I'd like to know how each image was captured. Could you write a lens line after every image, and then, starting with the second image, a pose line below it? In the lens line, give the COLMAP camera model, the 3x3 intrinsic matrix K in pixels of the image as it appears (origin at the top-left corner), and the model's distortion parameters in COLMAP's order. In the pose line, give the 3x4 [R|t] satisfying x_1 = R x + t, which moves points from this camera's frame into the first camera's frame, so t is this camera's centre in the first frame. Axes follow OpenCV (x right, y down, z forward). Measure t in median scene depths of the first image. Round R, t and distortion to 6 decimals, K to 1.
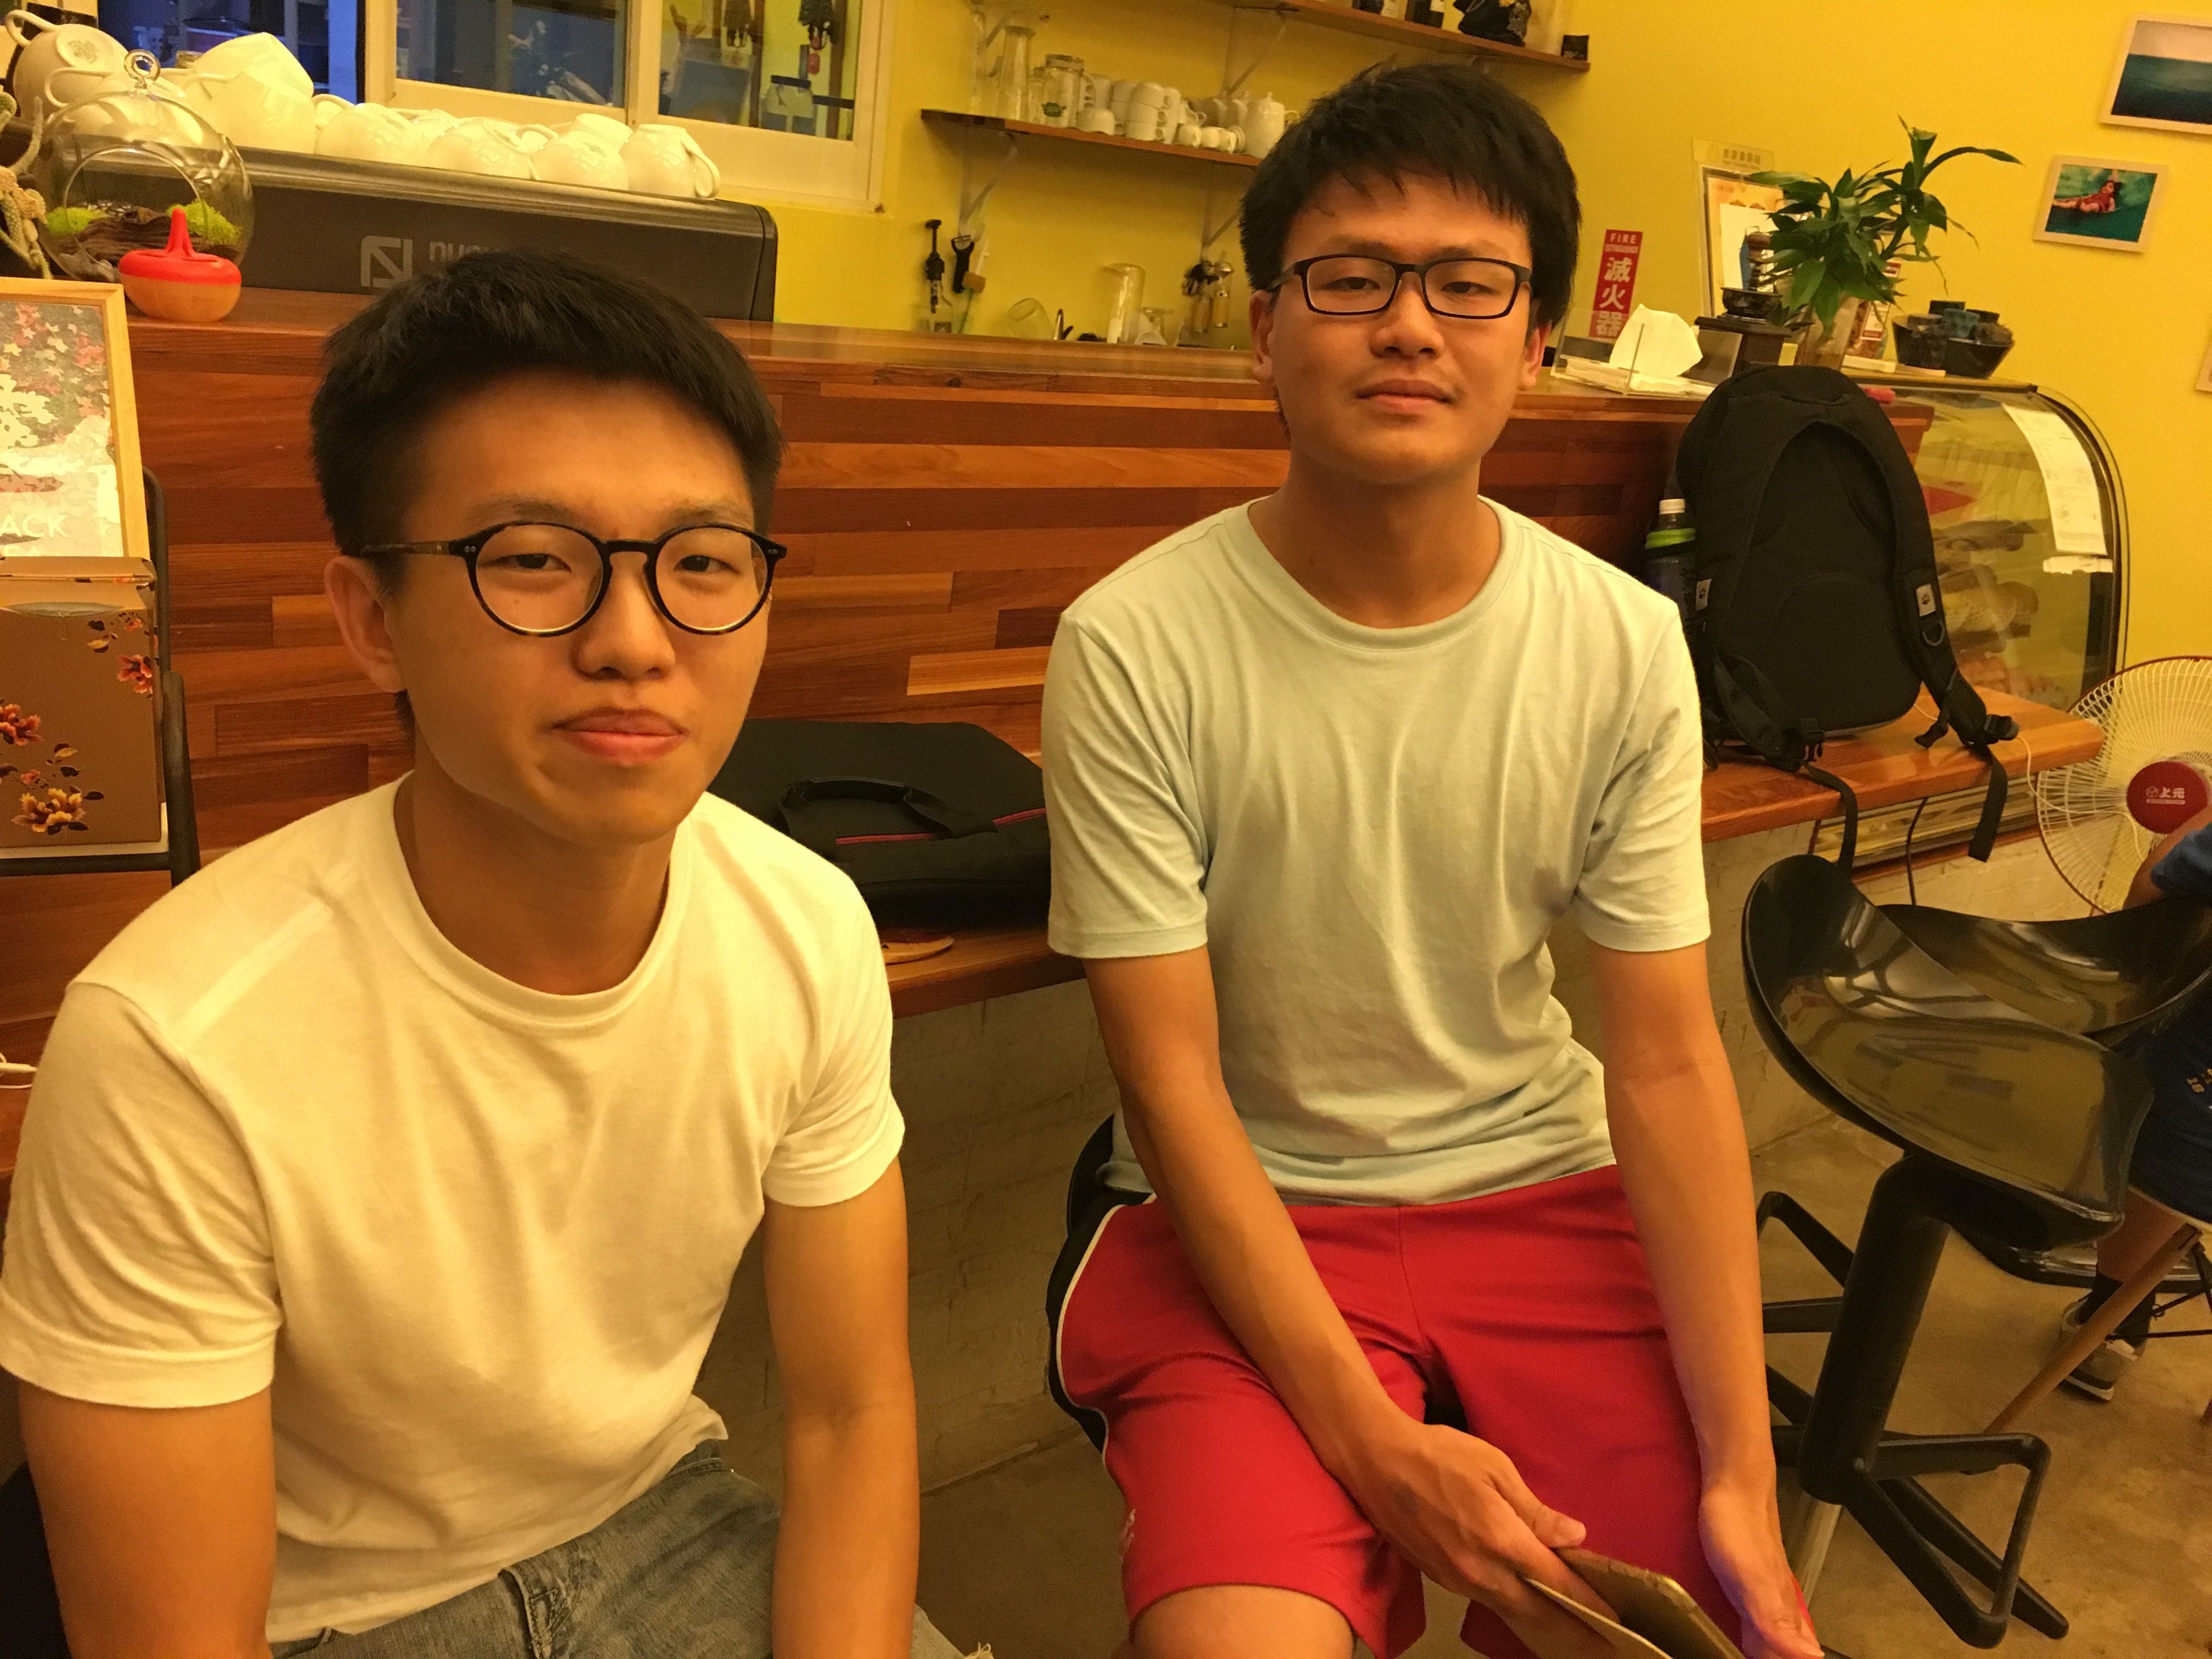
lens RADIAL K [[1877.7, 0, 1113.9], [0, 1877.7, 837.0], [0, 0, 1]] dist [0.078054, -0.108321]
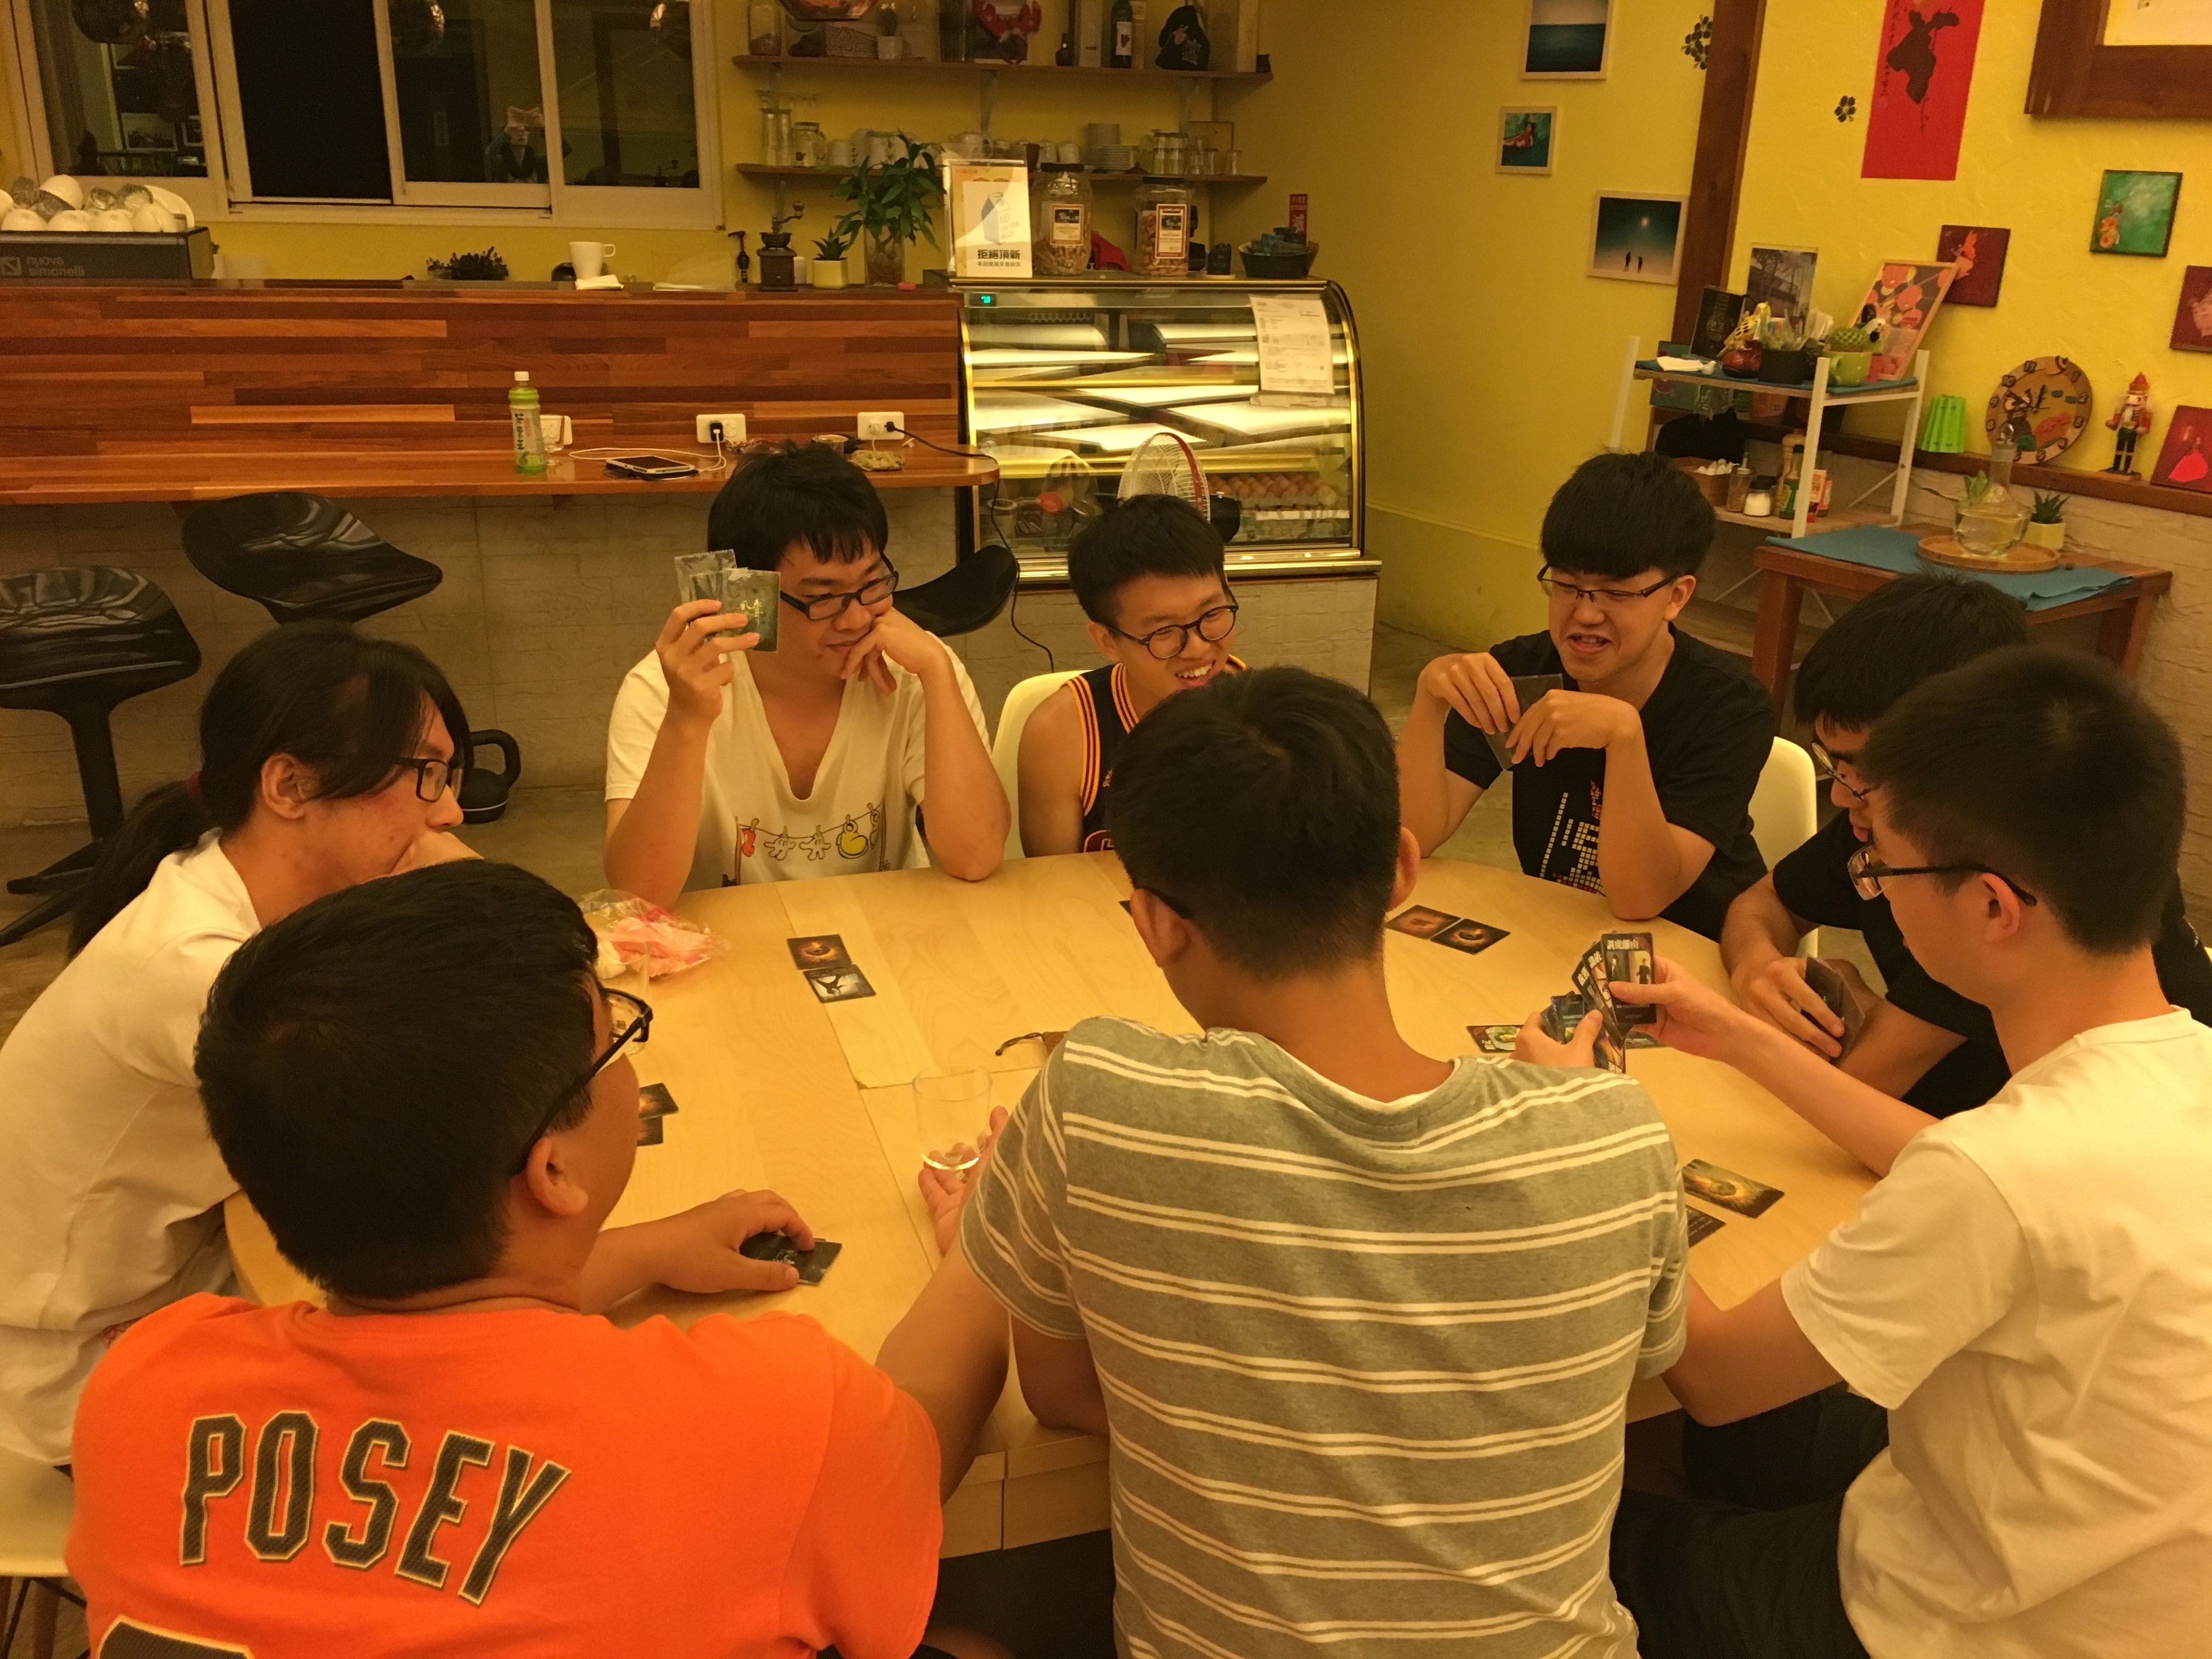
lens RADIAL K [[1866.5, 0, 1103.8], [0, 1866.5, 829.3], [0, 0, 1]] dist [0.081837, -0.113879]
pose [[0.909869, 0.039339, -0.413026, 0.816649], [-0.046159, 0.998913, -0.006544, 0.168601], [0.412319, 0.025019, 0.910696, -0.304998]]
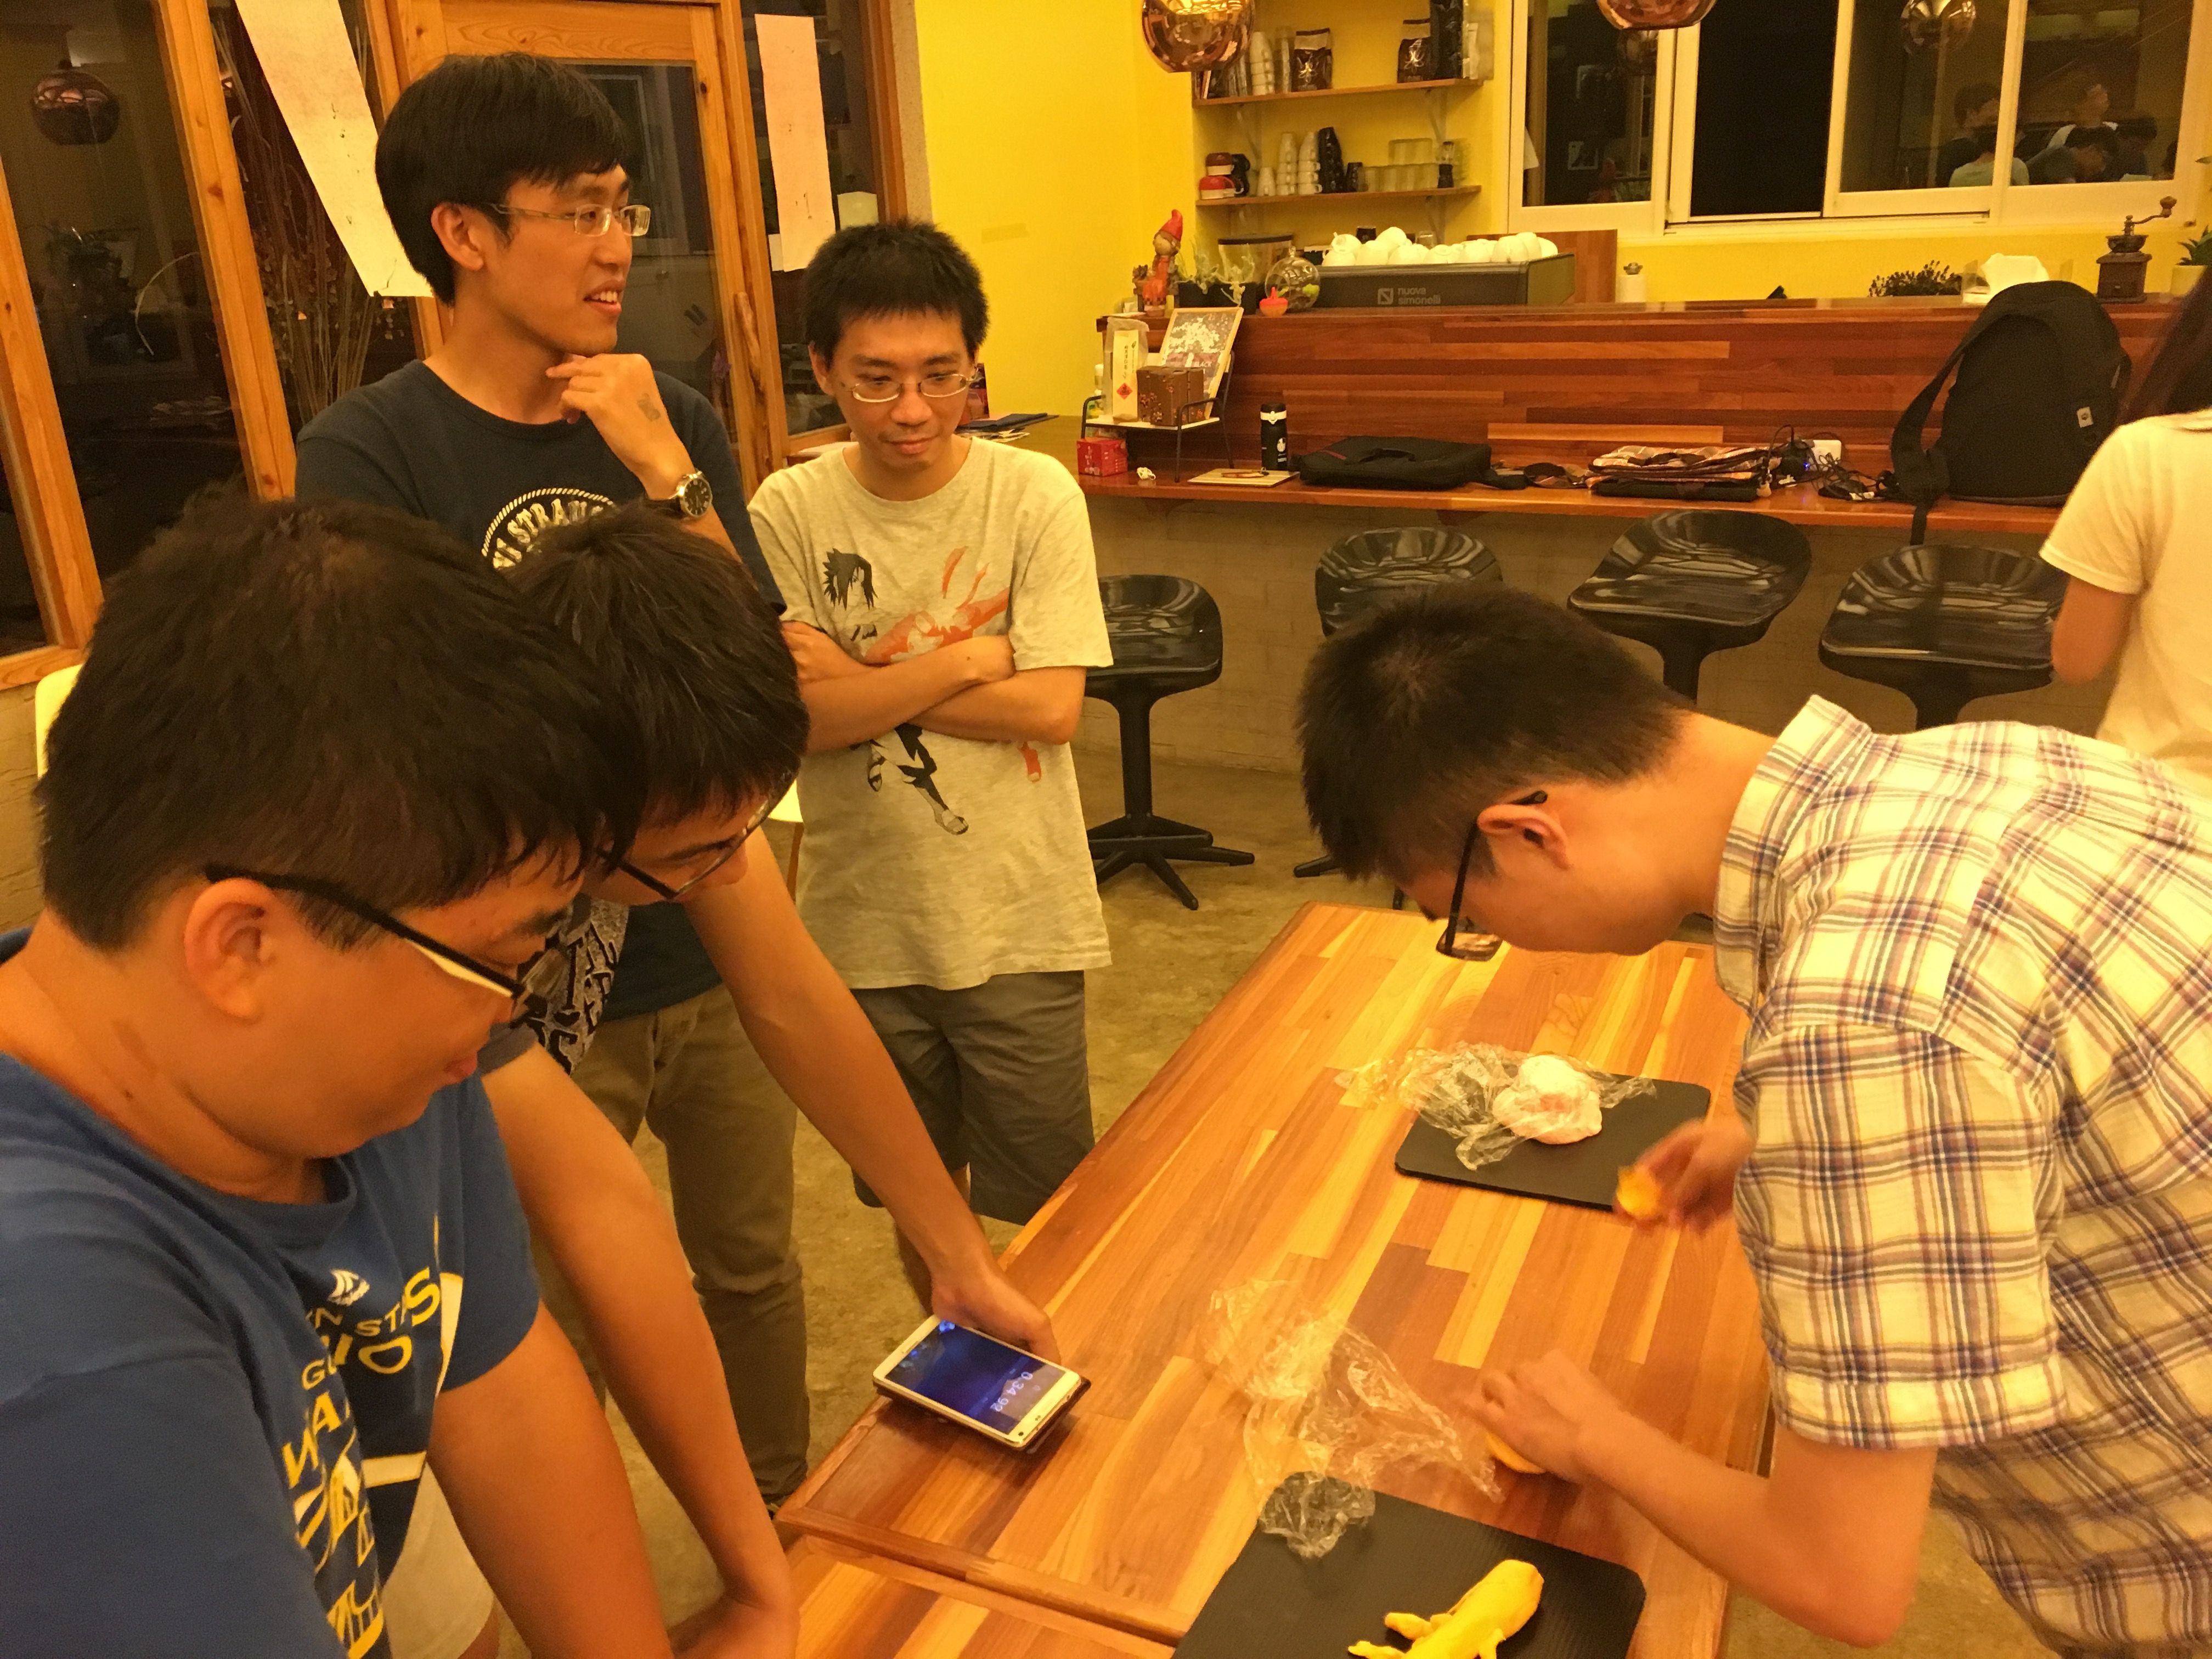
lens RADIAL K [[1866.5, 0, 1103.8], [0, 1866.5, 829.3], [0, 0, 1]] dist [0.081837, -0.113879]
pose [[0.337214, 0.174879, -0.925043, 0.923941], [-0.219732, 0.970077, 0.103291, 0.125430], [0.915426, 0.168431, 0.365550, -0.158890]]
